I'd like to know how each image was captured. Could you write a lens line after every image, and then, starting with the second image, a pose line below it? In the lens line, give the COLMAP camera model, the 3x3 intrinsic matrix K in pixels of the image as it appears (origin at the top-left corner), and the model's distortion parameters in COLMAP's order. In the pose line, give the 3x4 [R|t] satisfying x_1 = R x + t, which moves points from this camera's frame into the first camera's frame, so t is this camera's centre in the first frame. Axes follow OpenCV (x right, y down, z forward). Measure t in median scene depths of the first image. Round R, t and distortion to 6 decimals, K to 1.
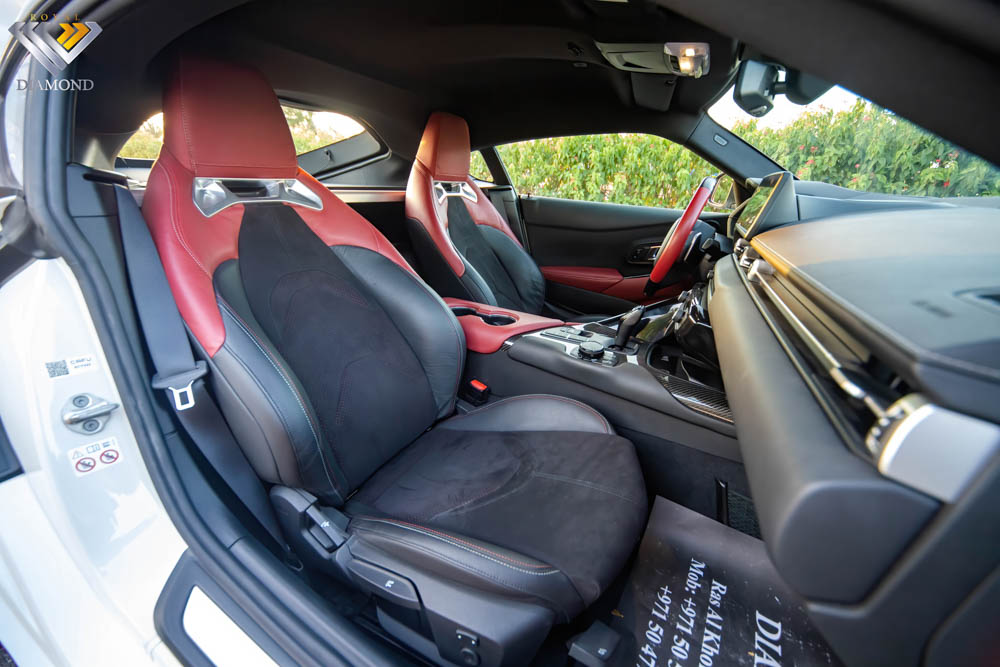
lens RADIAL K [[369.7, 0, 505.7], [0, 369.7, 330.8], [0, 0, 1]] dist [-0.008362, 0.000064]
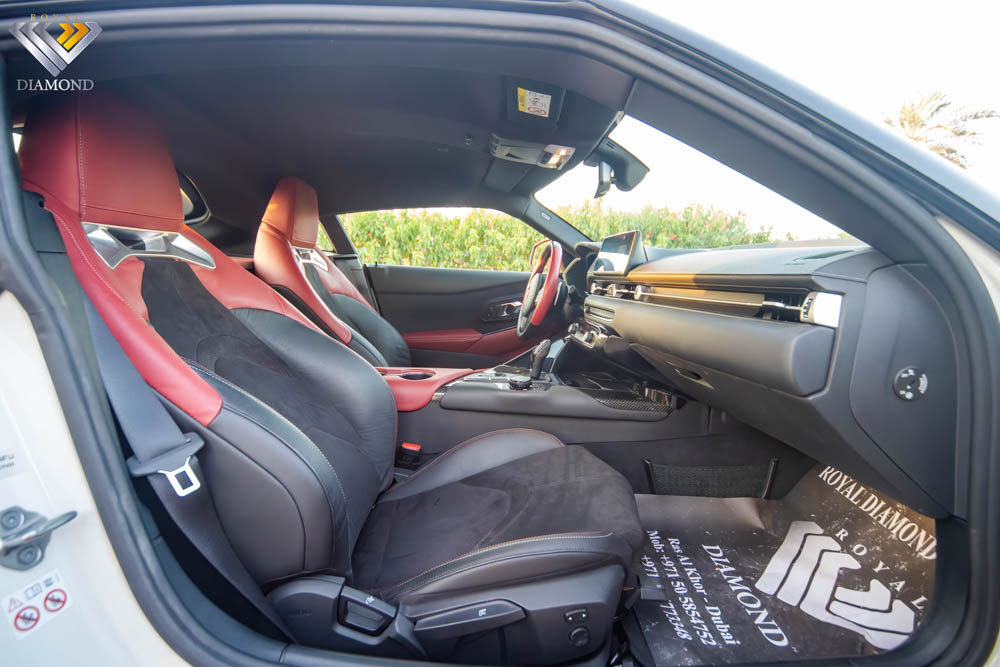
lens RADIAL K [[414.8, 0, 500.0], [0, 414.8, 333.5], [0, 0, 1]] dist [-0.007729, 0.000355]
pose [[0.861813, -0.098578, 0.497555, -0.420178], [0.202129, 0.966426, -0.158635, 0.093637], [-0.465212, 0.237284, 0.852804, -0.064485]]
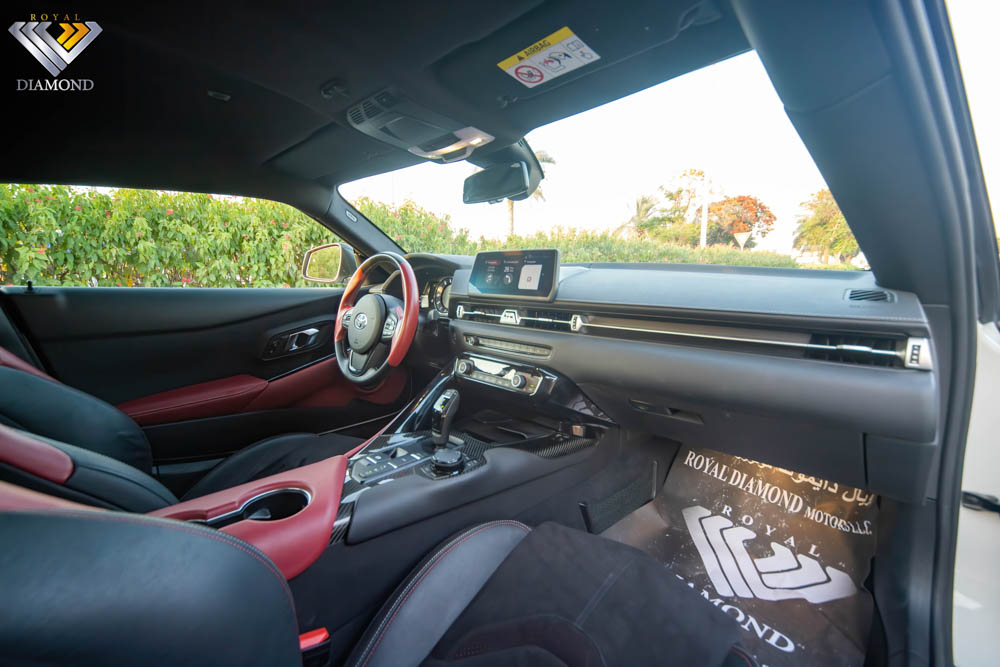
lens RADIAL K [[414.8, 0, 500.0], [0, 414.8, 333.5], [0, 0, 1]] dist [-0.007729, 0.000355]
pose [[0.334200, -0.178470, 0.925451, -0.494063], [0.357278, 0.932614, 0.050831, -0.204192], [-0.872160, 0.313656, 0.375443, 0.485954]]
